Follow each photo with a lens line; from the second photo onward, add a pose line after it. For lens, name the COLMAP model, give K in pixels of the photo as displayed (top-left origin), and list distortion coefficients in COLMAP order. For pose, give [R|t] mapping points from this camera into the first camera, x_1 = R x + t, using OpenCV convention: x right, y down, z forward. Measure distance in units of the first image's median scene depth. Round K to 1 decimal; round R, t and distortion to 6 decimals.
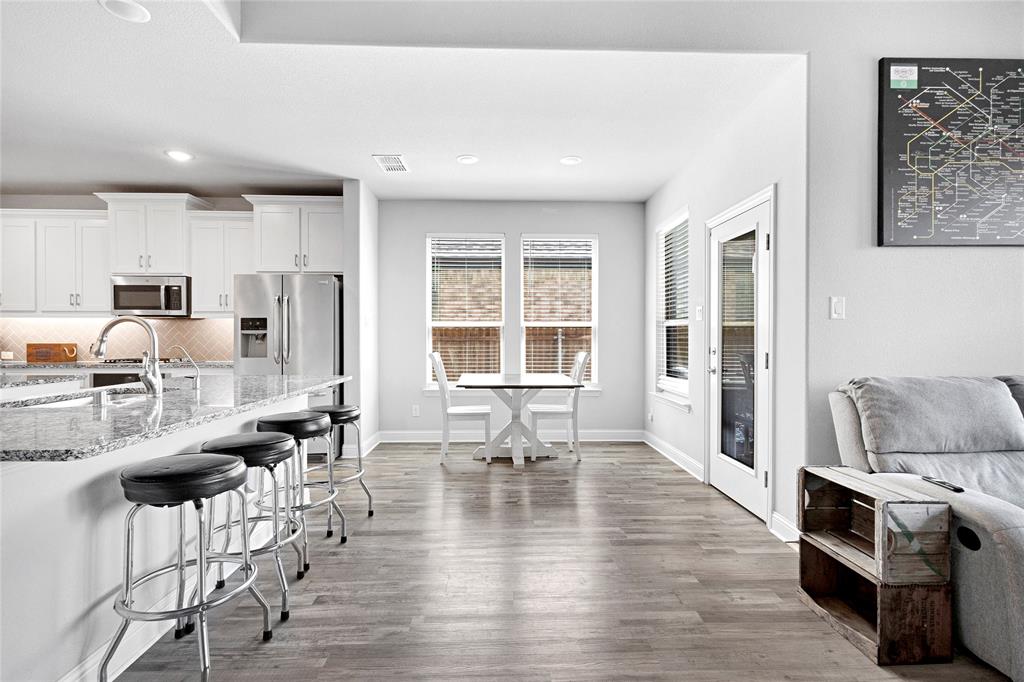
lens RADIAL K [[473.6, 0, 513.5], [0, 473.6, 340.4], [0, 0, 1]] dist [0.015645, -0.006573]
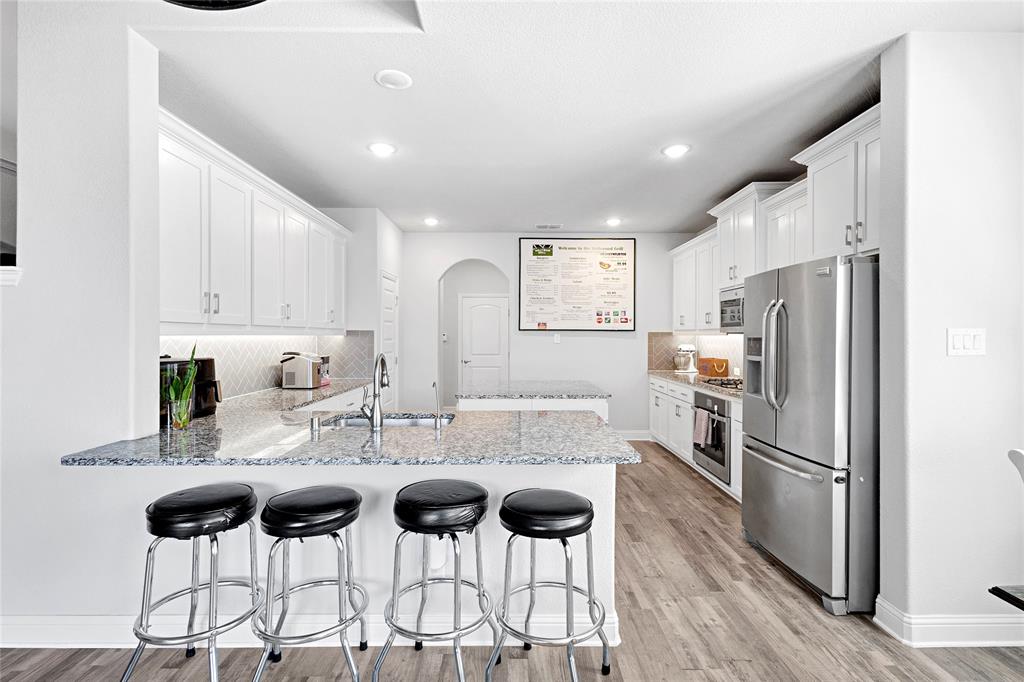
lens RADIAL K [[478.0, 0, 512.9], [0, 478.0, 336.8], [0, 0, 1]] dist [-0.000174, -0.000328]
pose [[-0.029013, -0.000223, -0.999579, 0.264466], [-0.007319, 0.999973, -0.000011, -0.078694], [0.999552, 0.007315, -0.029014, 1.145014]]
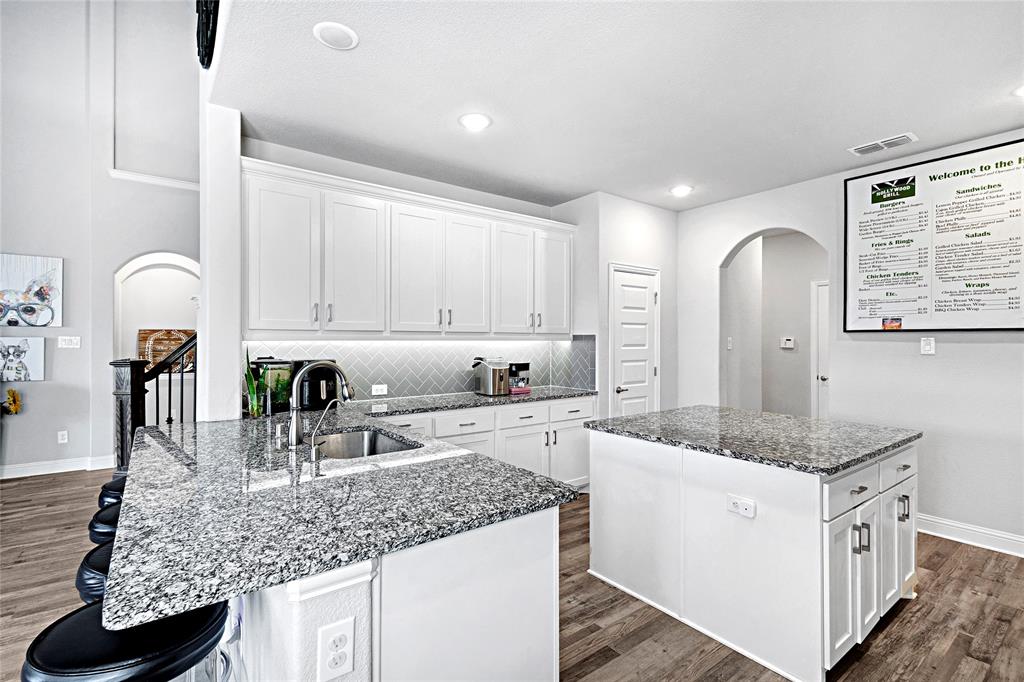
lens RADIAL K [[476.5, 0, 514.2], [0, 476.5, 342.8], [0, 0, 1]] dist [0.002622, -0.000033]
pose [[-0.815432, -0.000932, -0.578853, -0.481023], [-0.006065, 0.999958, 0.006932, -0.082483], [0.578822, 0.009163, -0.815403, 1.718656]]
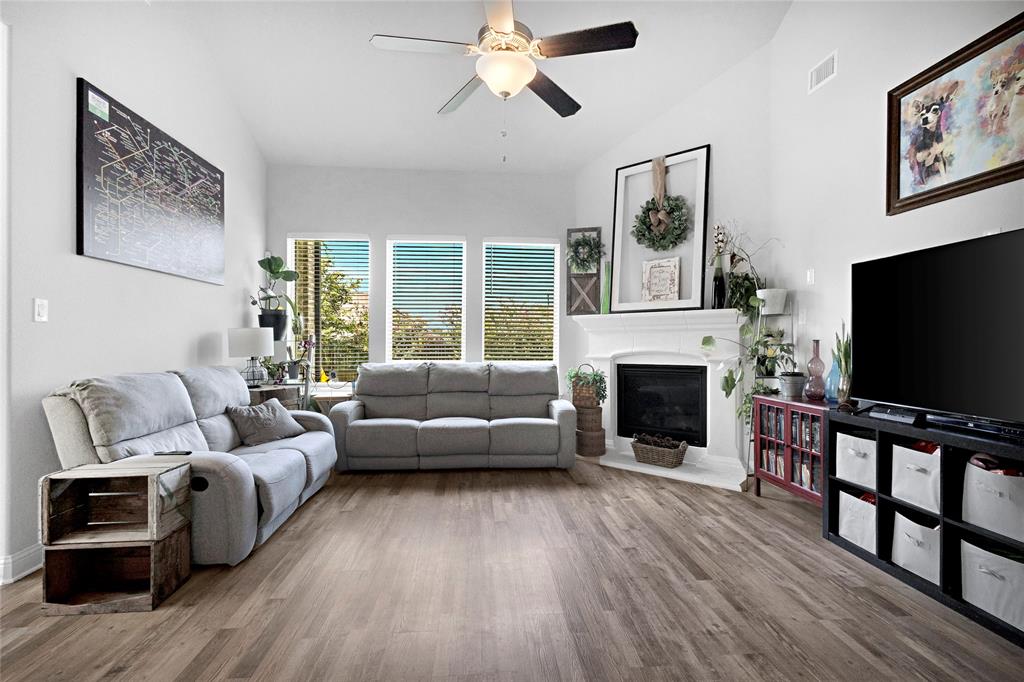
lens RADIAL K [[470.0, 0, 514.0], [0, 470.0, 344.3], [0, 0, 1]] dist [0.005145, -0.000481]
pose [[-0.046083, -0.002732, 0.998934, -0.319885], [0.000213, 0.999996, 0.002745, -0.002073], [-0.998938, 0.000340, -0.046082, 0.088129]]
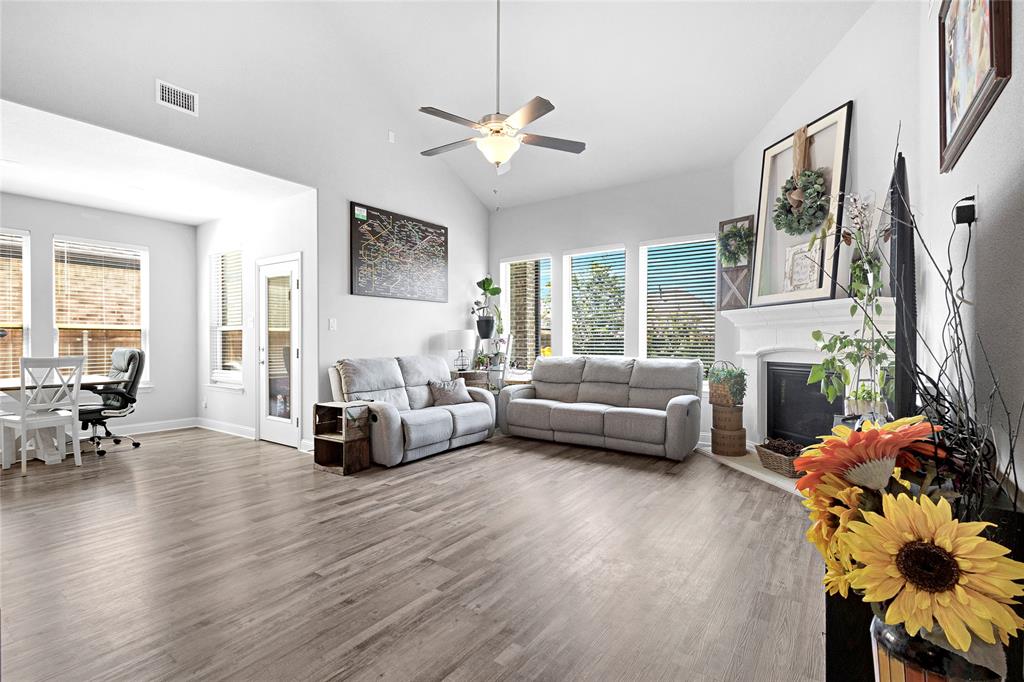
lens RADIAL K [[474.7, 0, 514.7], [0, 474.7, 343.8], [0, 0, 1]] dist [0.004322, 0.000424]
pose [[0.601971, -0.007857, 0.798479, -0.417813], [0.004132, 0.999969, 0.006724, -0.000010], [-0.798507, -0.000748, 0.601985, -0.754640]]
